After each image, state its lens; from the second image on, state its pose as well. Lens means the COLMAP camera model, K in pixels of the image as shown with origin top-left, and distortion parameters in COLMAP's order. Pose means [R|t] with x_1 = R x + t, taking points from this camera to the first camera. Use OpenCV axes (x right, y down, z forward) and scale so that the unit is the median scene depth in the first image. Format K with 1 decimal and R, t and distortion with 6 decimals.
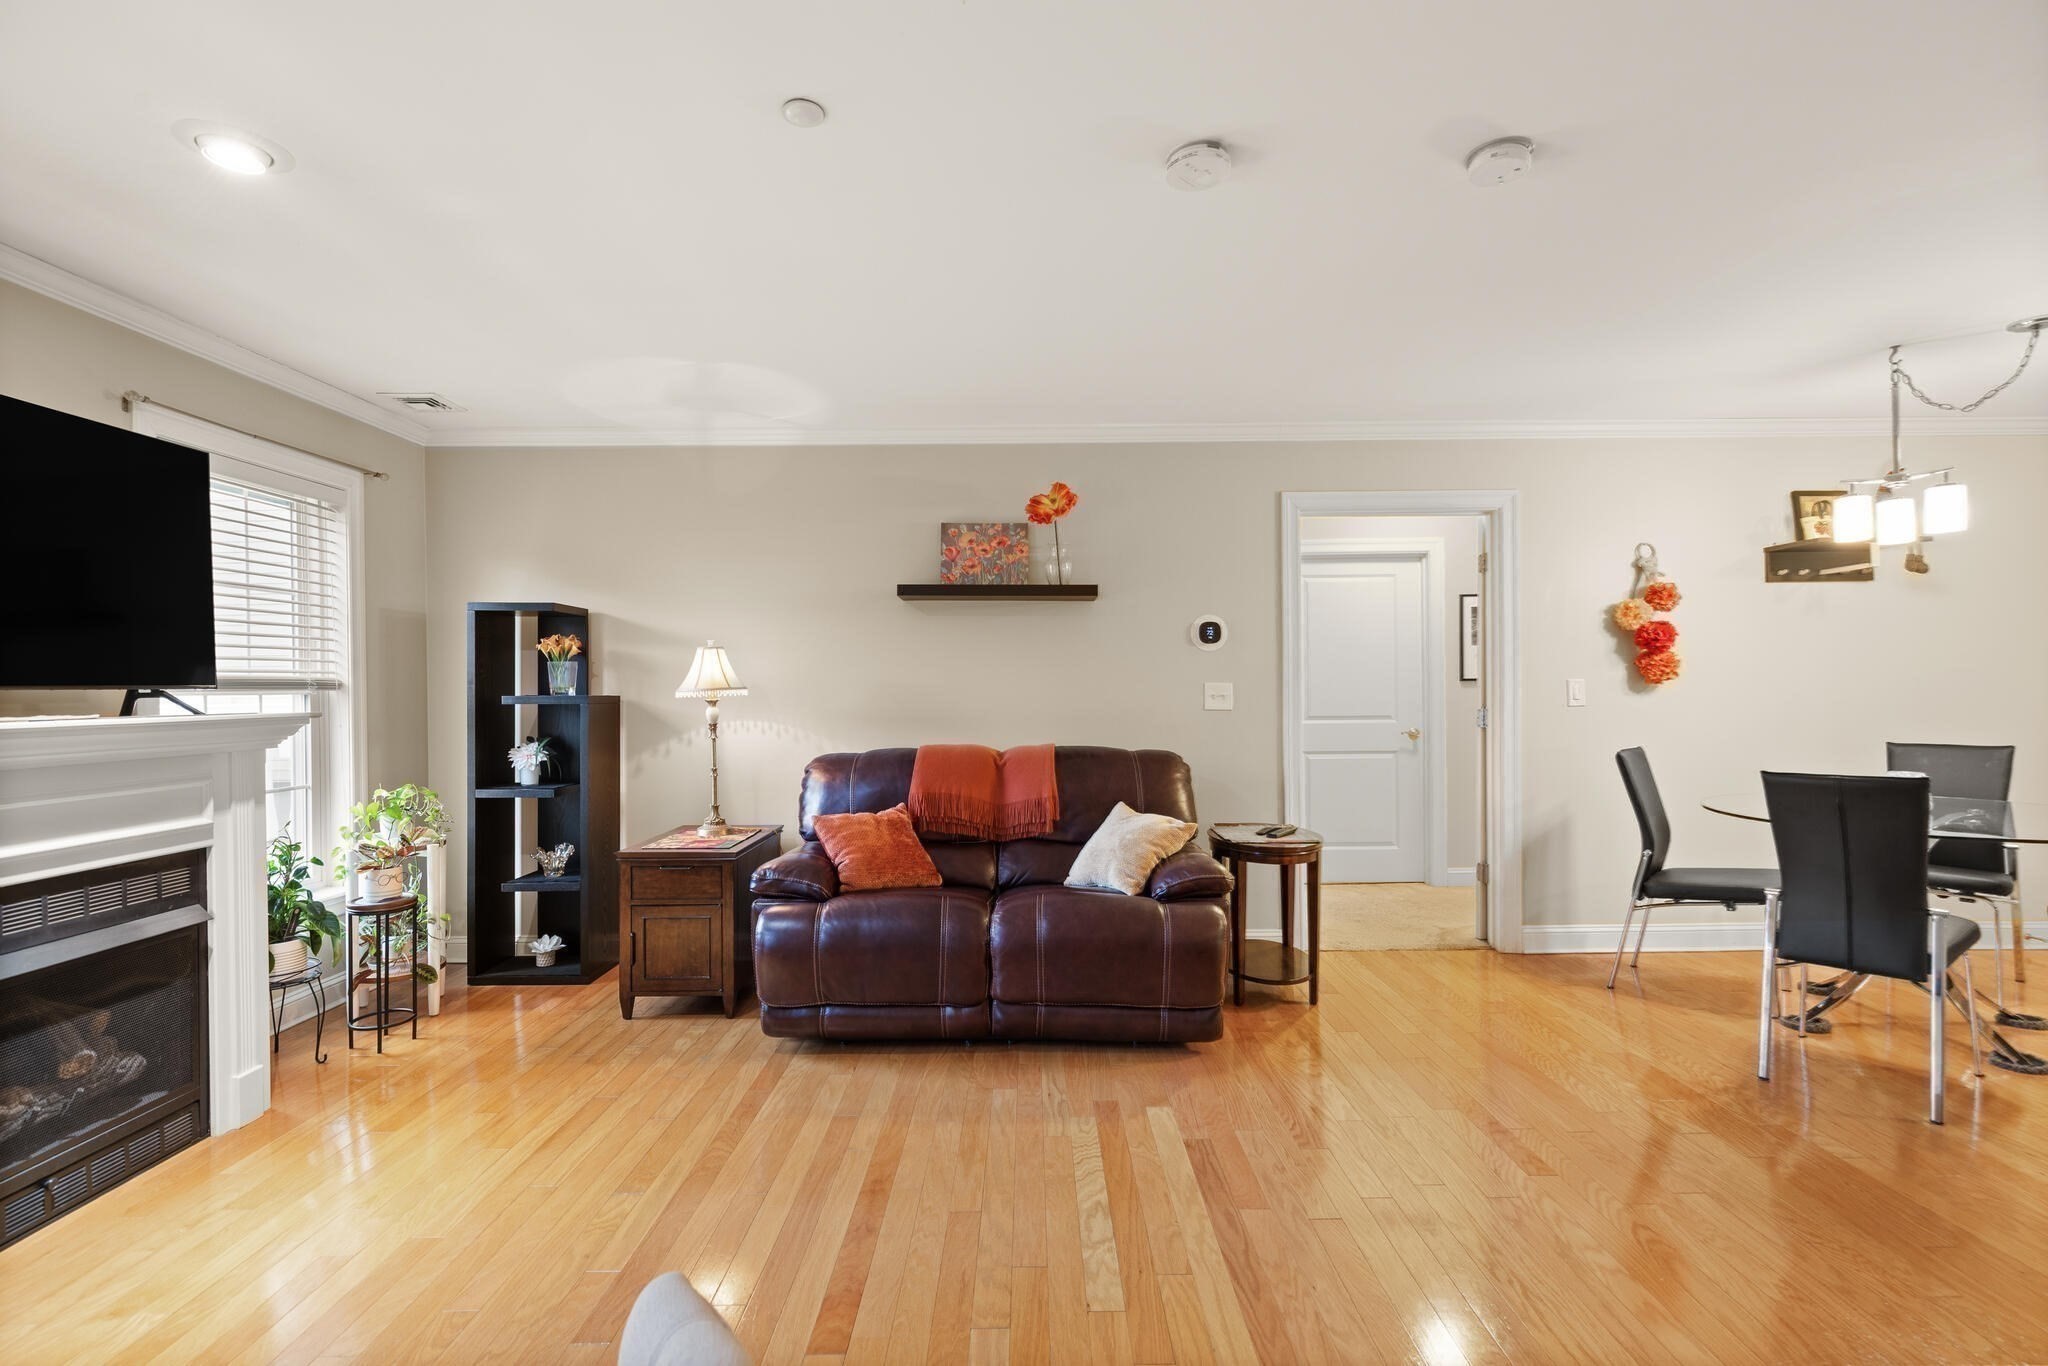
lens RADIAL K [[940.9, 0, 1033.2], [0, 940.9, 689.3], [0, 0, 1]] dist [0.009744, -0.002331]
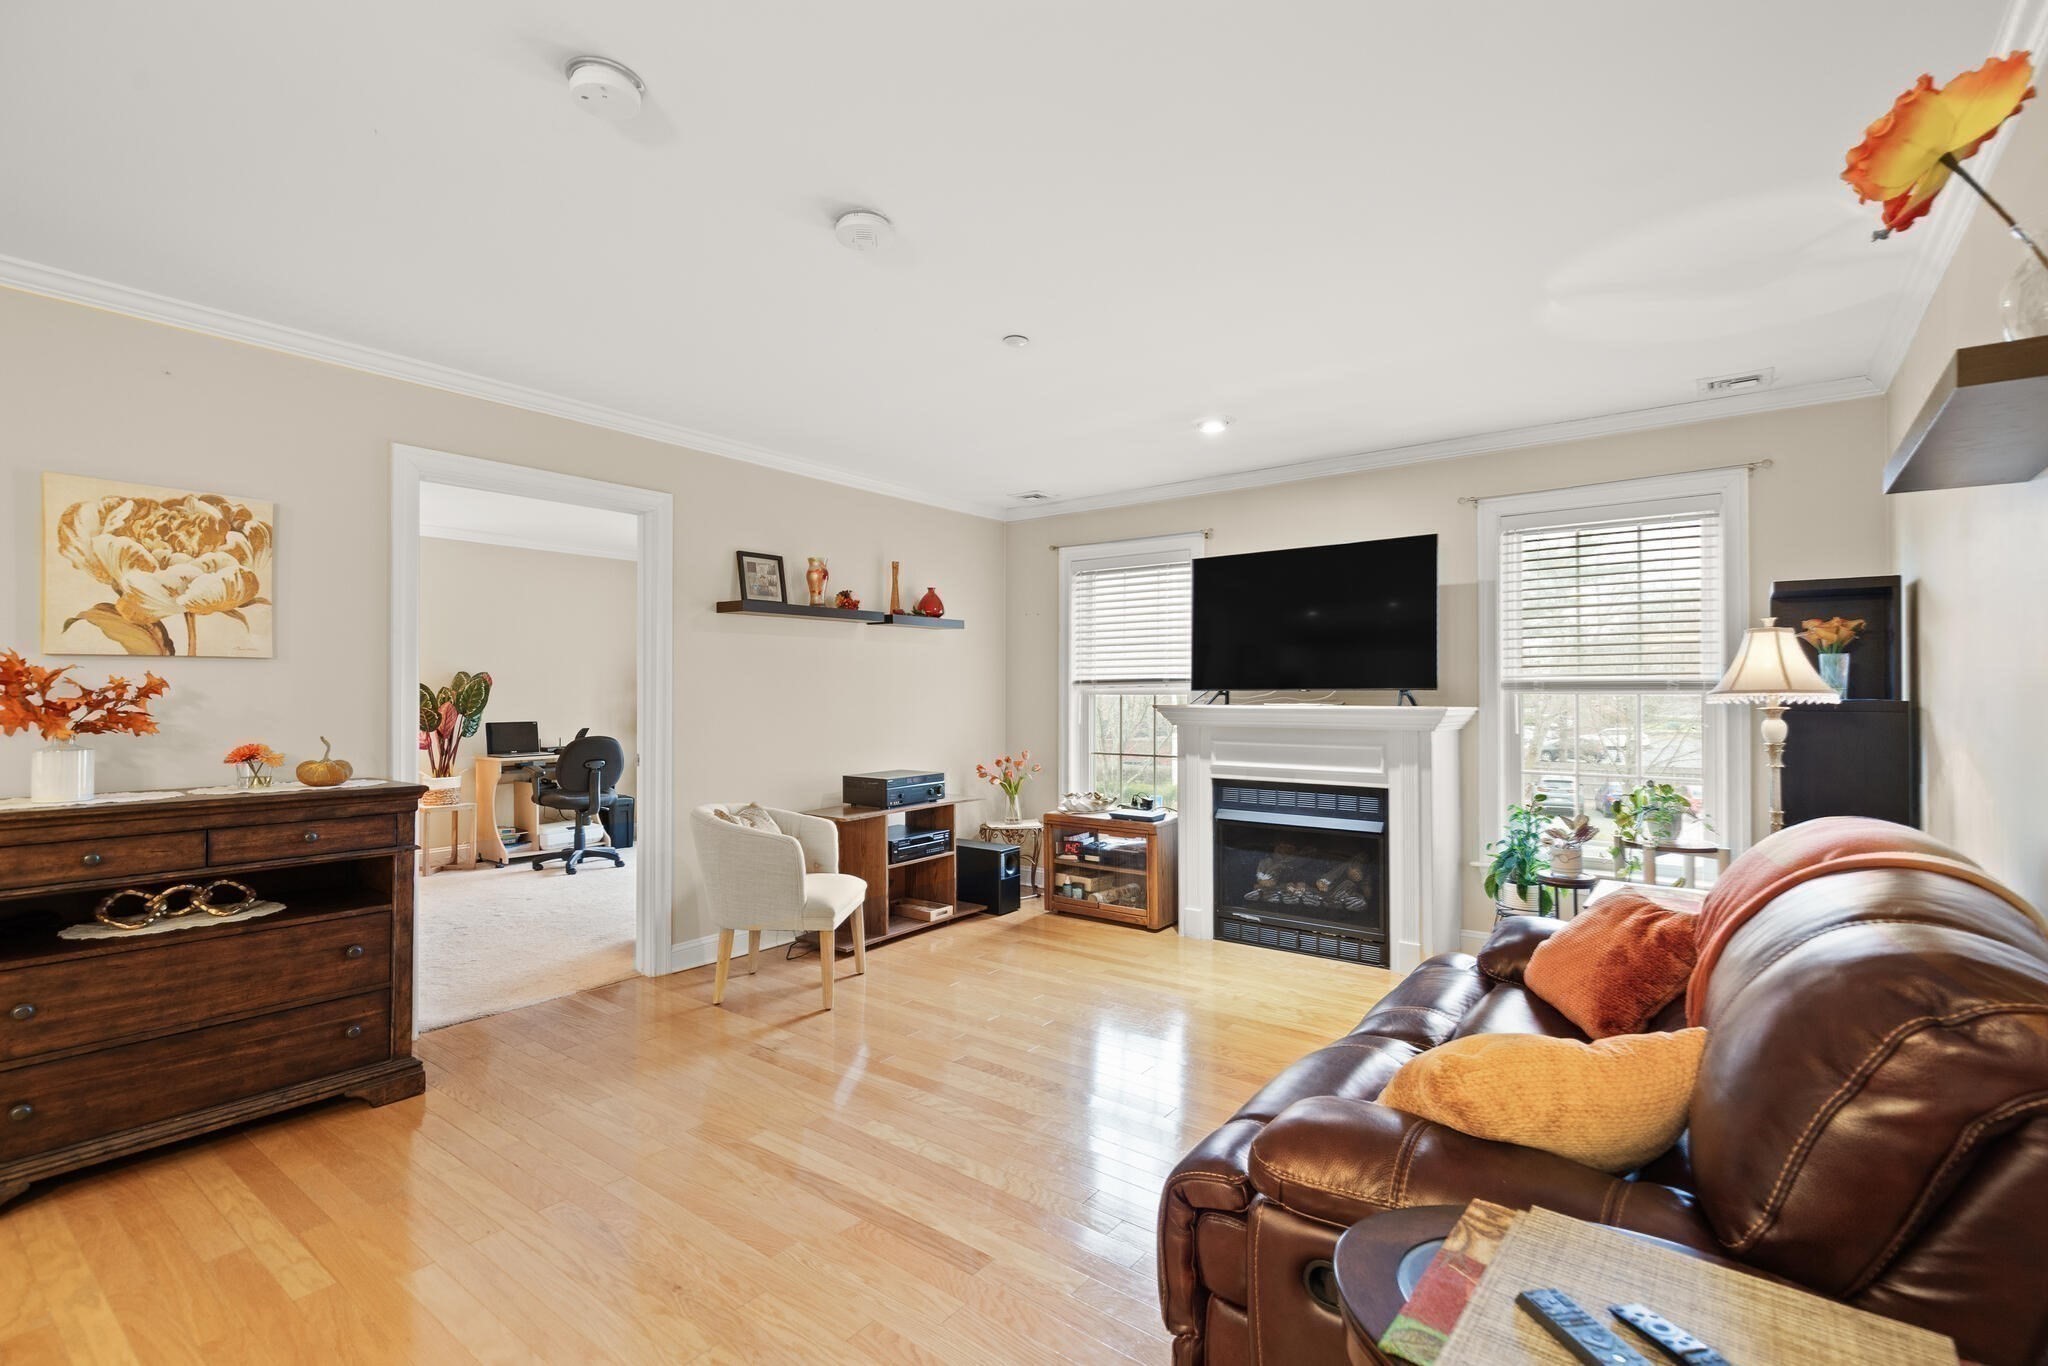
lens RADIAL K [[940.9, 0, 1036.3], [0, 940.9, 681.5], [0, 0, 1]] dist [0.009744, -0.002331]
pose [[-0.615140, -0.000441, -0.788418, 0.509362], [0.004679, 0.999980, -0.004209, -0.008222], [0.788404, -0.006278, -0.615125, 1.009595]]
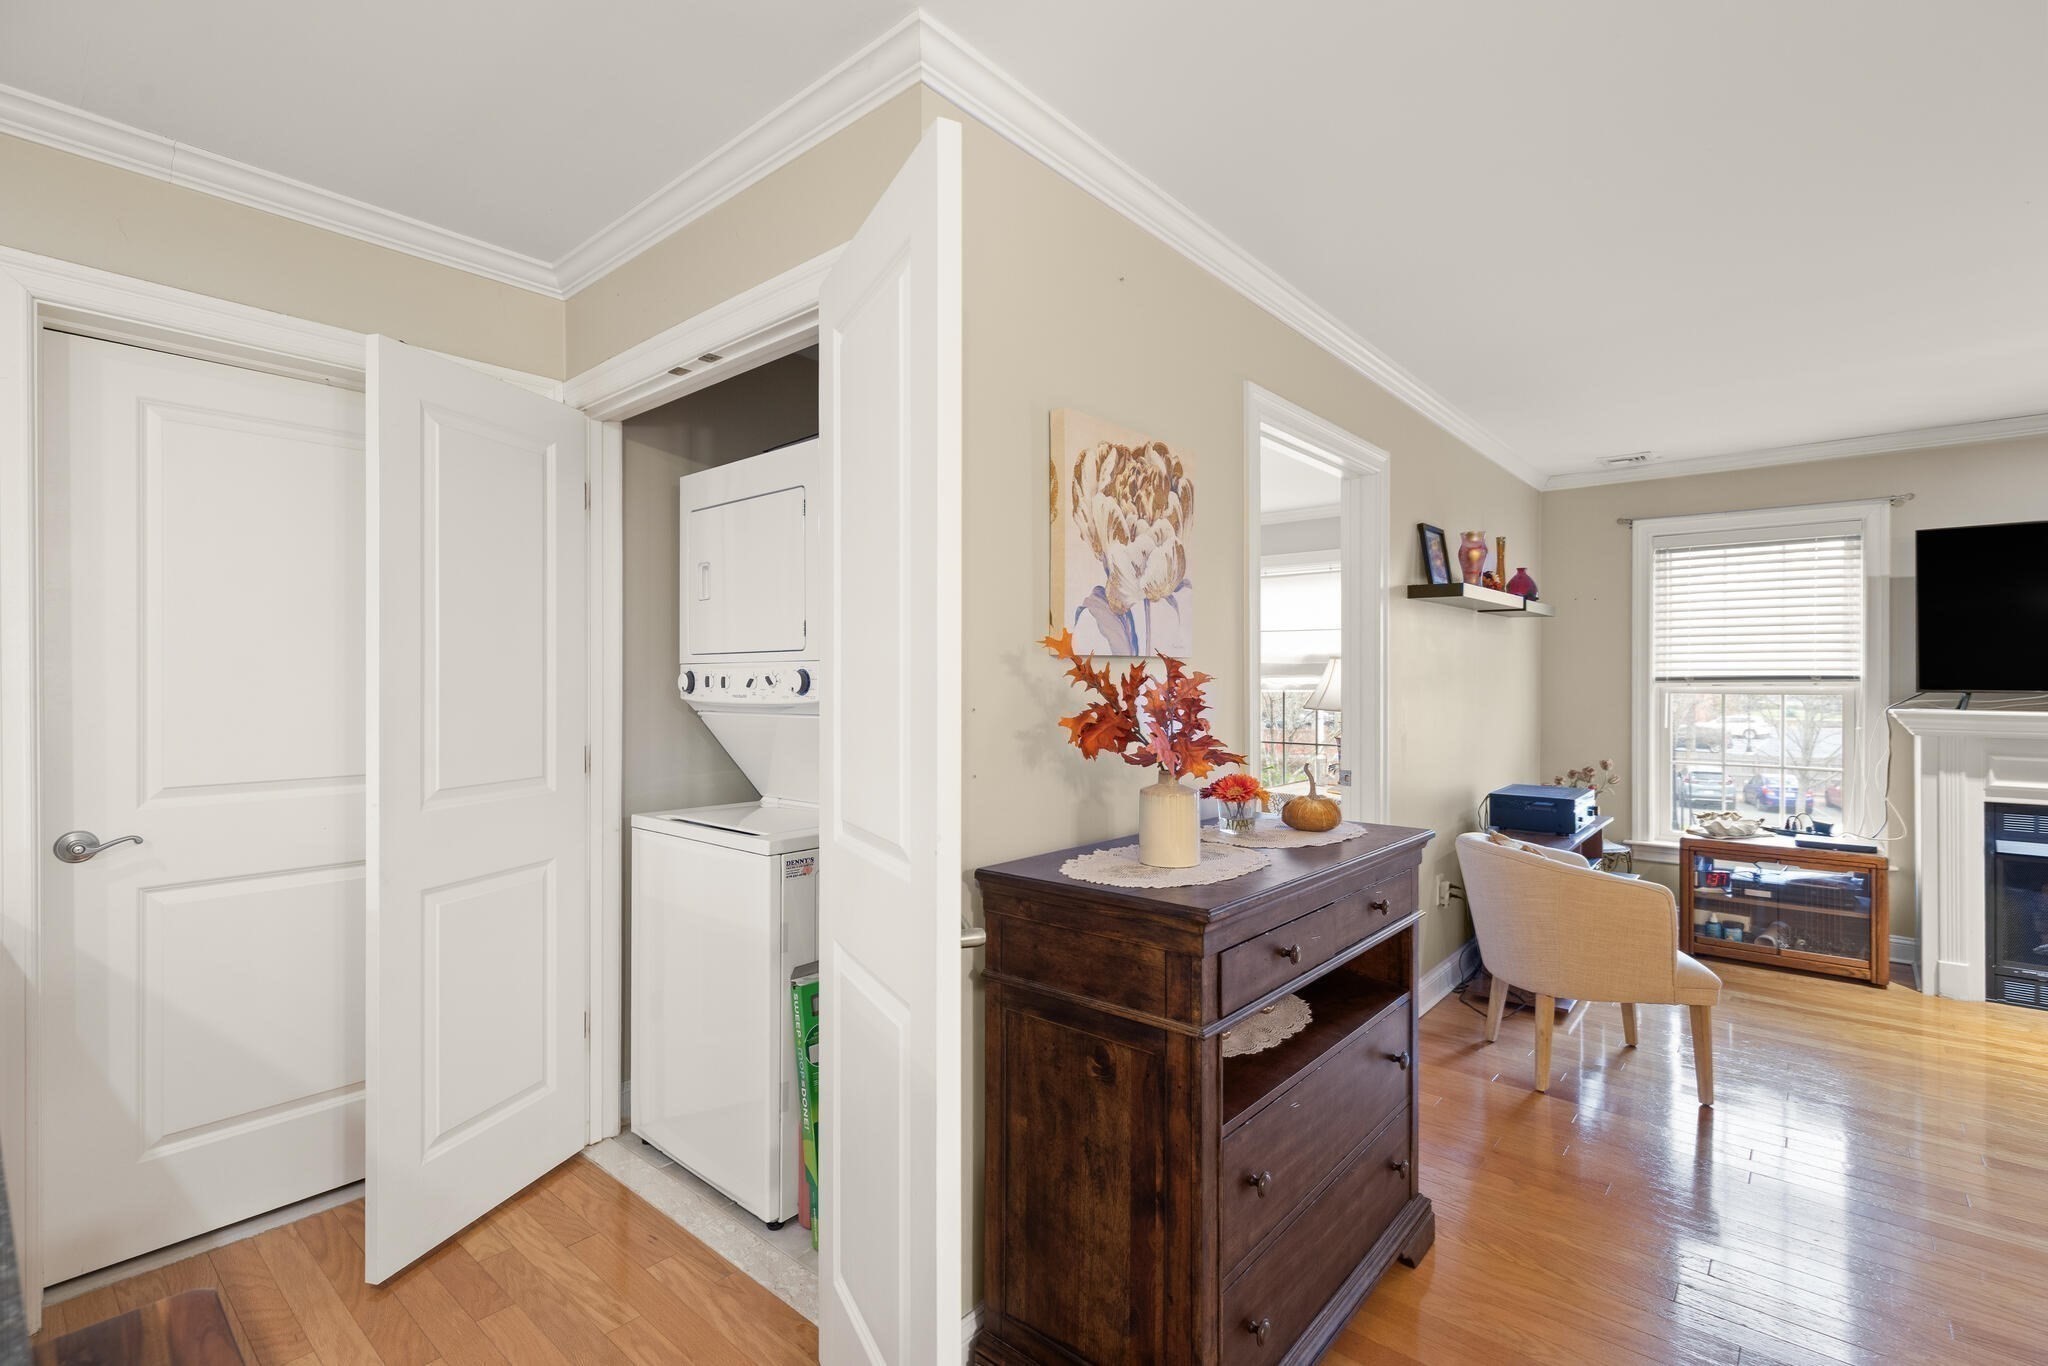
lens RADIAL K [[940.9, 0, 1035.5], [0, 940.9, 679.7], [0, 0, 1]] dist [0.009744, -0.002331]
pose [[-0.653457, 0.008890, -0.756911, 0.793849], [0.003971, 0.999958, 0.008316, -0.025707], [0.756953, 0.002428, -0.653465, 0.346634]]
